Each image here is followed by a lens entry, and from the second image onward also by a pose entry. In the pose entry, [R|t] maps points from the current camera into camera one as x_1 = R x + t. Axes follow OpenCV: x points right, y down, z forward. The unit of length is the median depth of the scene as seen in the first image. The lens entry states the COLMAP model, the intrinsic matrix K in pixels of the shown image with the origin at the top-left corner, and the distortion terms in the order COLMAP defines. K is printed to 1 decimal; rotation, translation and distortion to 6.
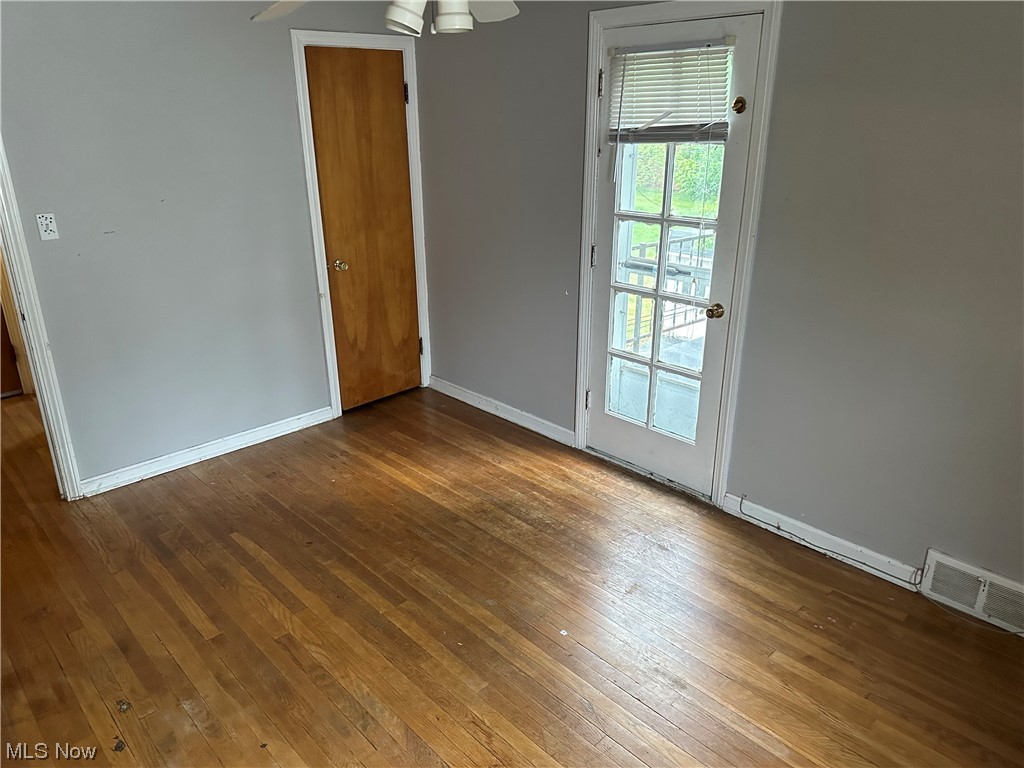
lens RADIAL K [[722.7, 0, 513.2], [0, 722.7, 379.3], [0, 0, 1]] dist [0.191111, -0.248139]
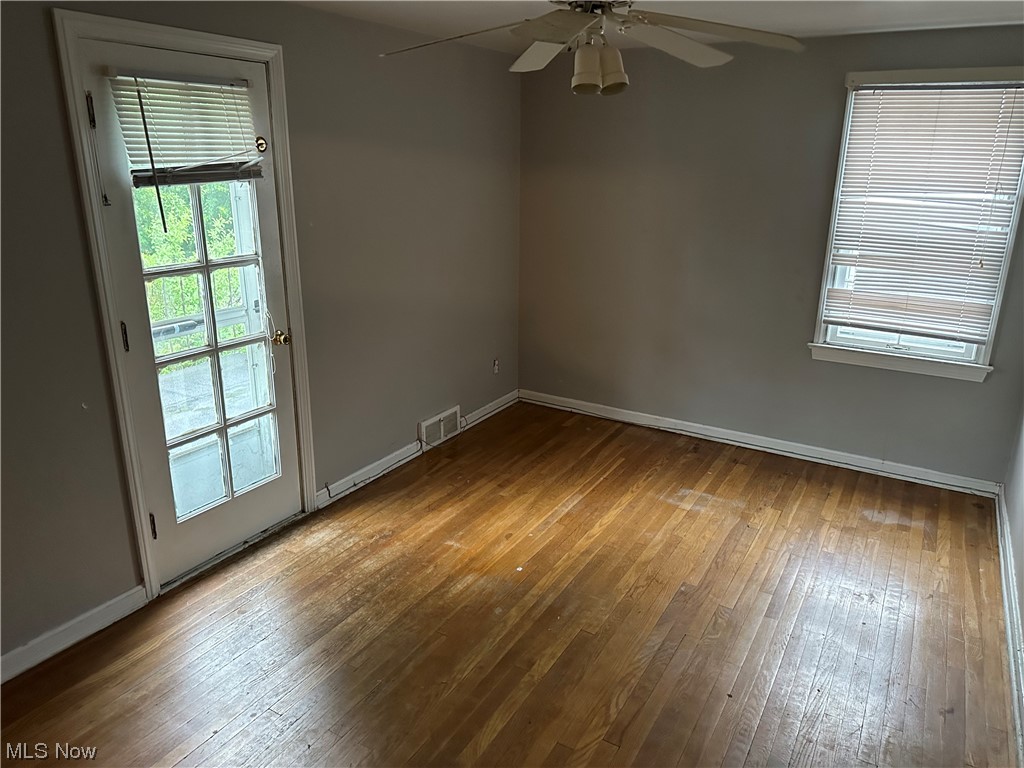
lens RADIAL K [[722.7, 0, 513.2], [0, 722.7, 379.3], [0, 0, 1]] dist [0.191111, -0.248139]
pose [[-0.271975, -0.285165, 0.919081, -0.827320], [0.322642, 0.872780, 0.366276, -0.331973], [-0.906604, 0.396152, -0.145368, 0.911213]]
